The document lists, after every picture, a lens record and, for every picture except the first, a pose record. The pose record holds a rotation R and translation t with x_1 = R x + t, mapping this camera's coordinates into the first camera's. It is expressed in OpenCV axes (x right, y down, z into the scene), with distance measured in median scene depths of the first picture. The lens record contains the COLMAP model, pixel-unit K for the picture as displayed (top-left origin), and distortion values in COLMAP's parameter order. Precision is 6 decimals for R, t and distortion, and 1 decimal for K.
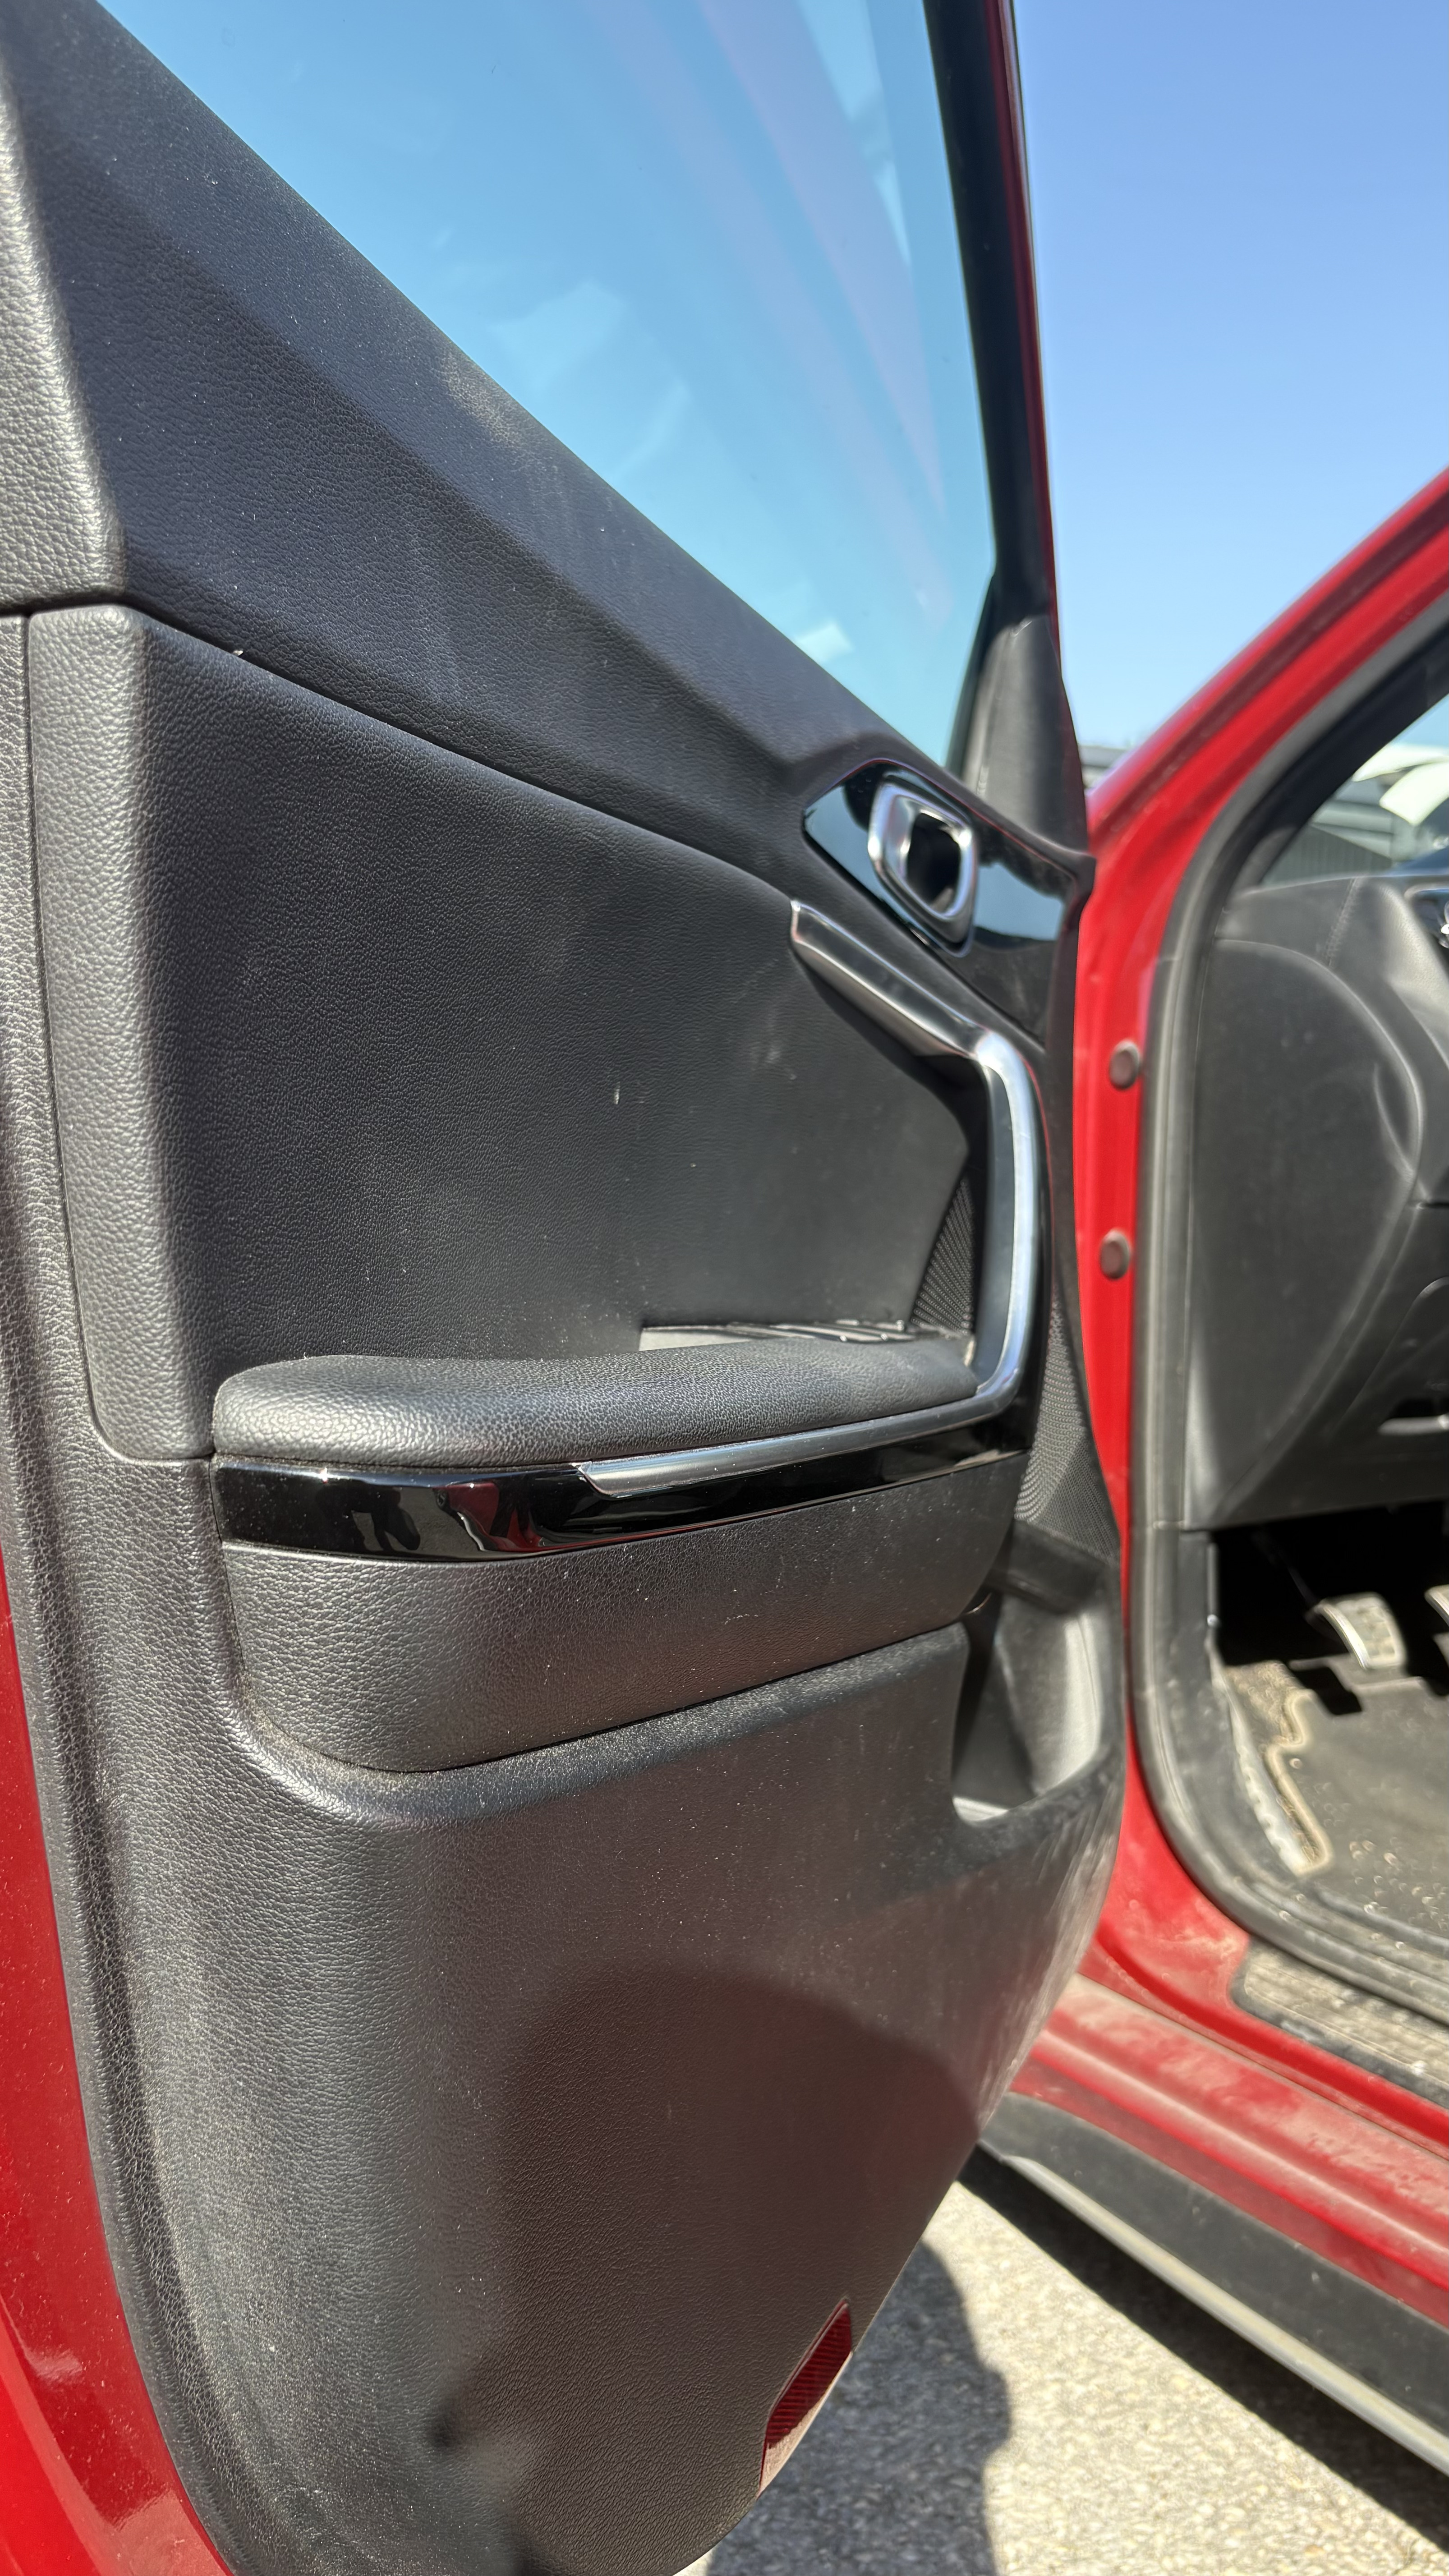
lens RADIAL K [[2022.5, 0, 728.8], [0, 2022.5, 1280.4], [0, 0, 1]] dist [-0.002743, -0.013322]
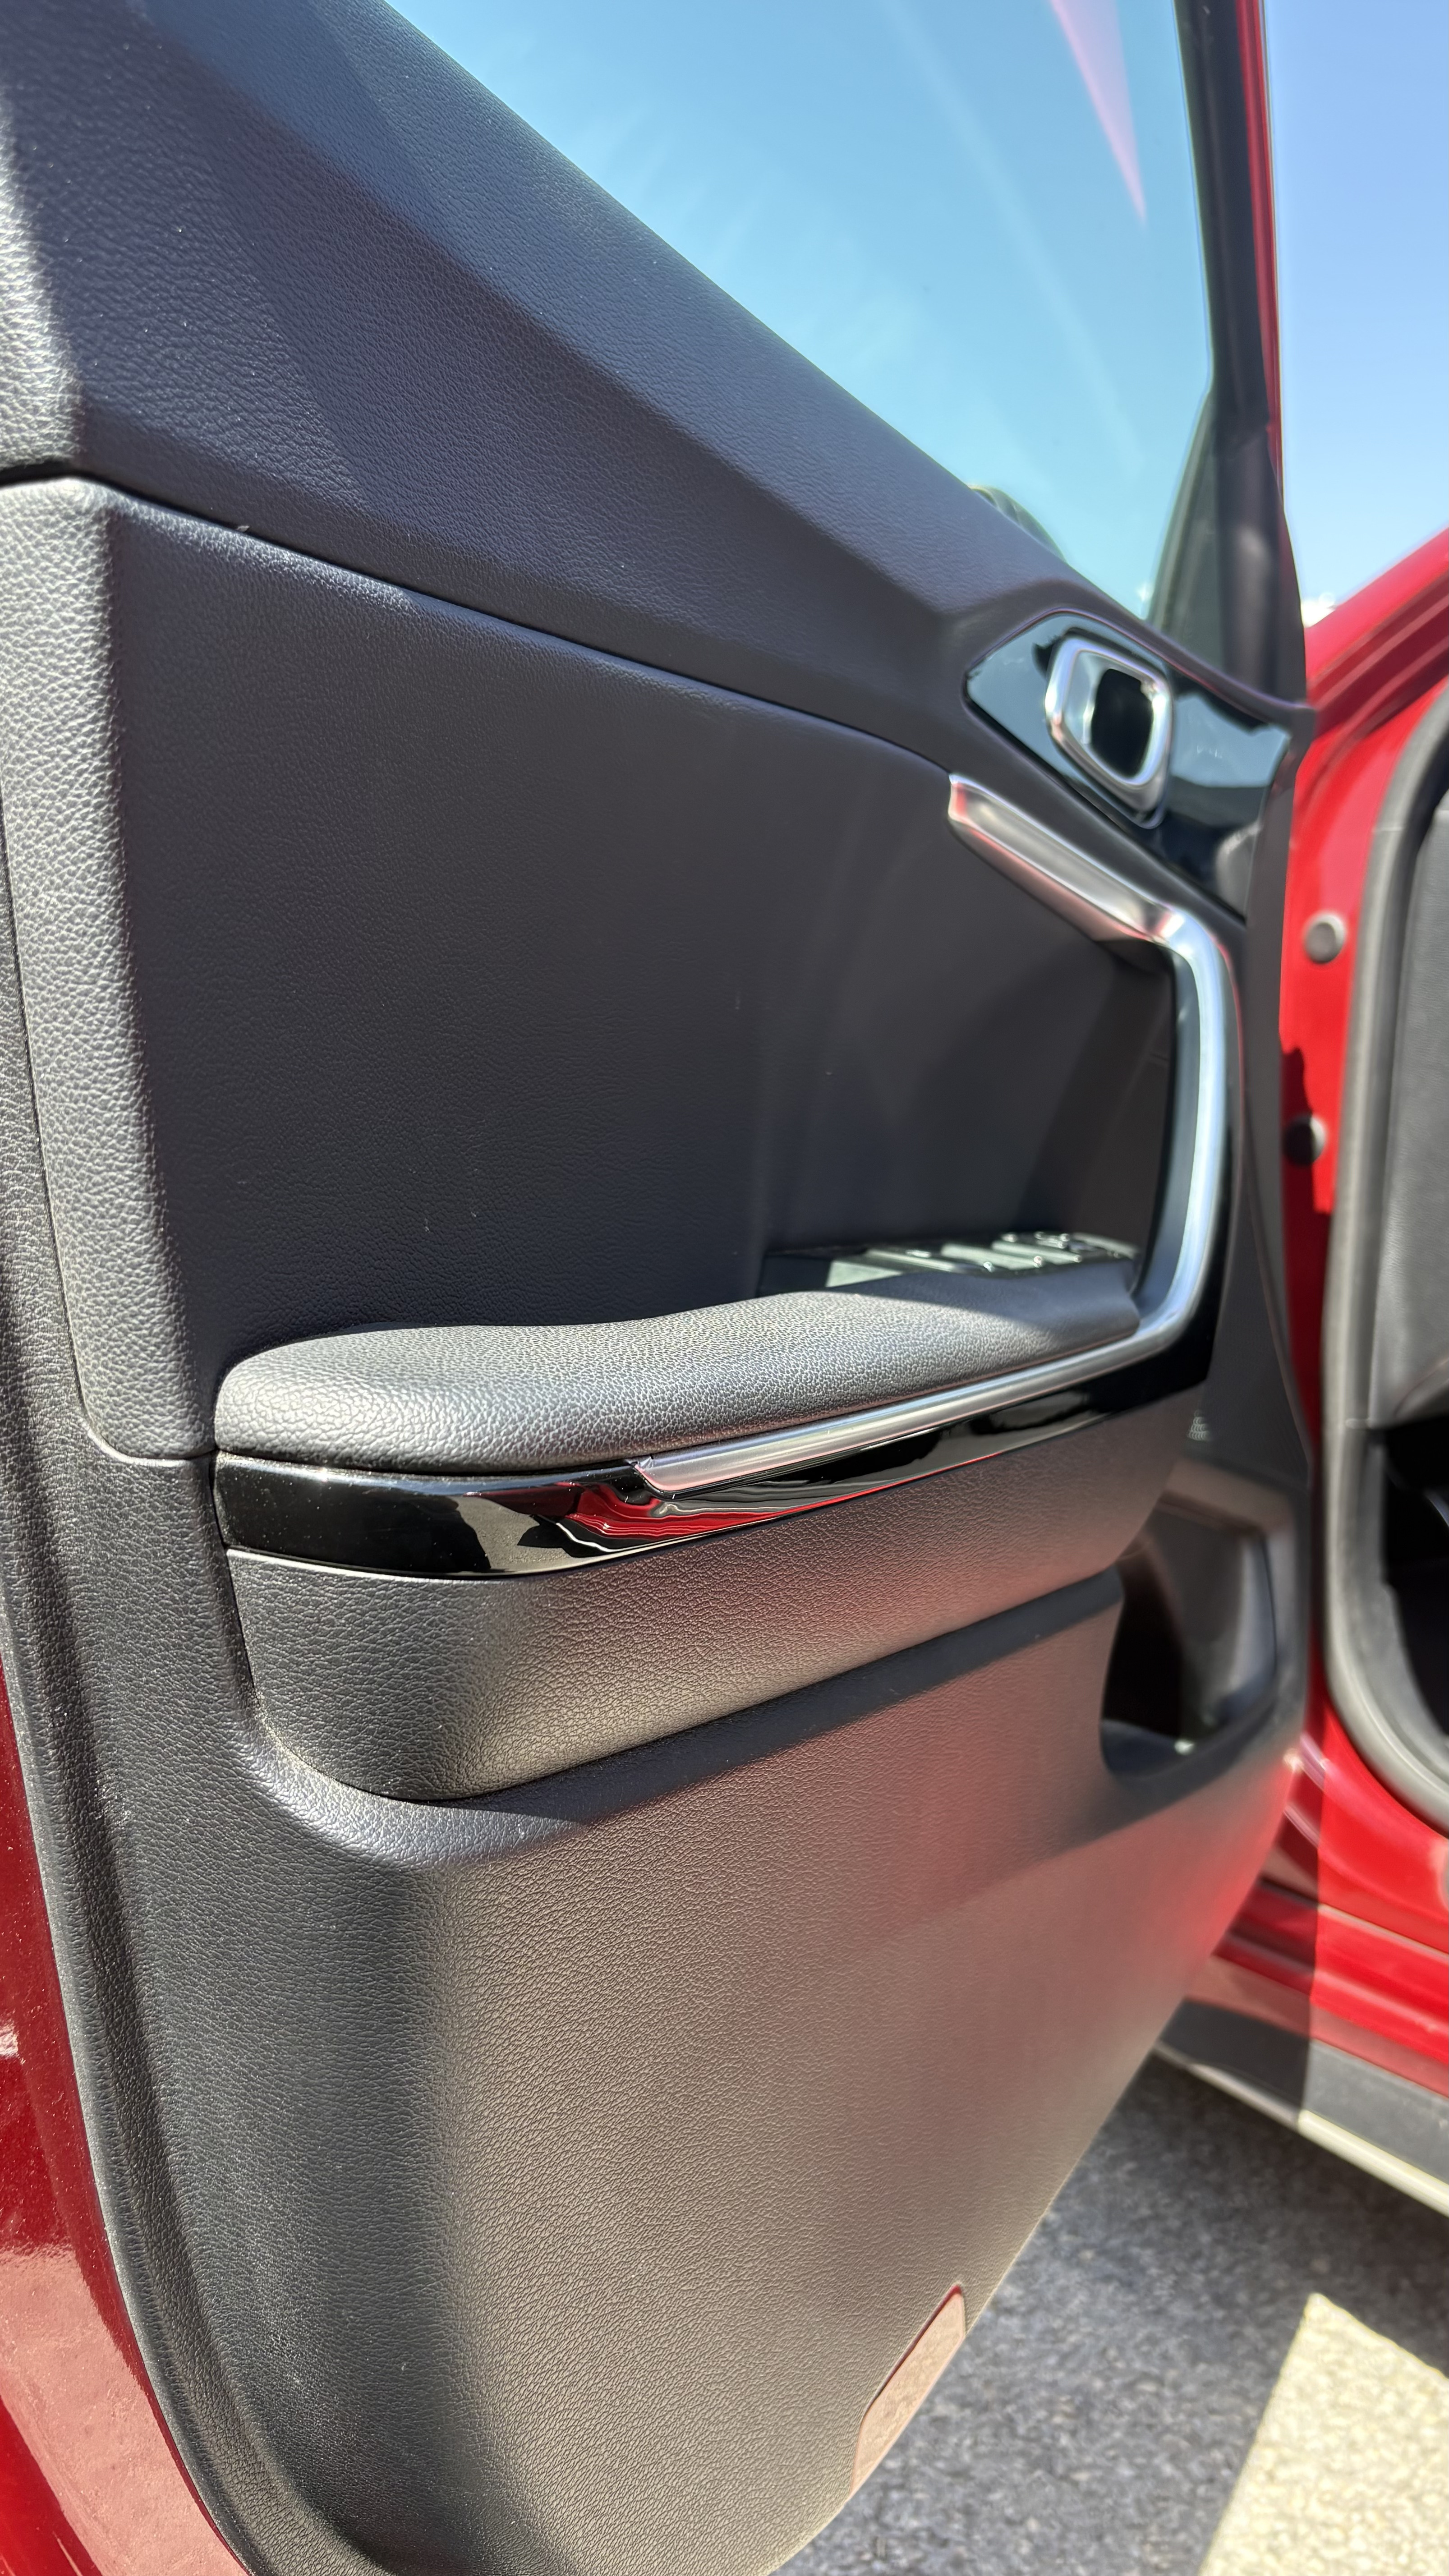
lens RADIAL K [[2022.5, 0, 722.0], [0, 2022.5, 1283.4], [0, 0, 1]] dist [-0.002743, -0.013322]
pose [[0.993812, 0.029066, -0.107203, 0.061866], [-0.020010, 0.996213, 0.084607, -0.069244], [0.109256, -0.081939, 0.990631, 0.150070]]
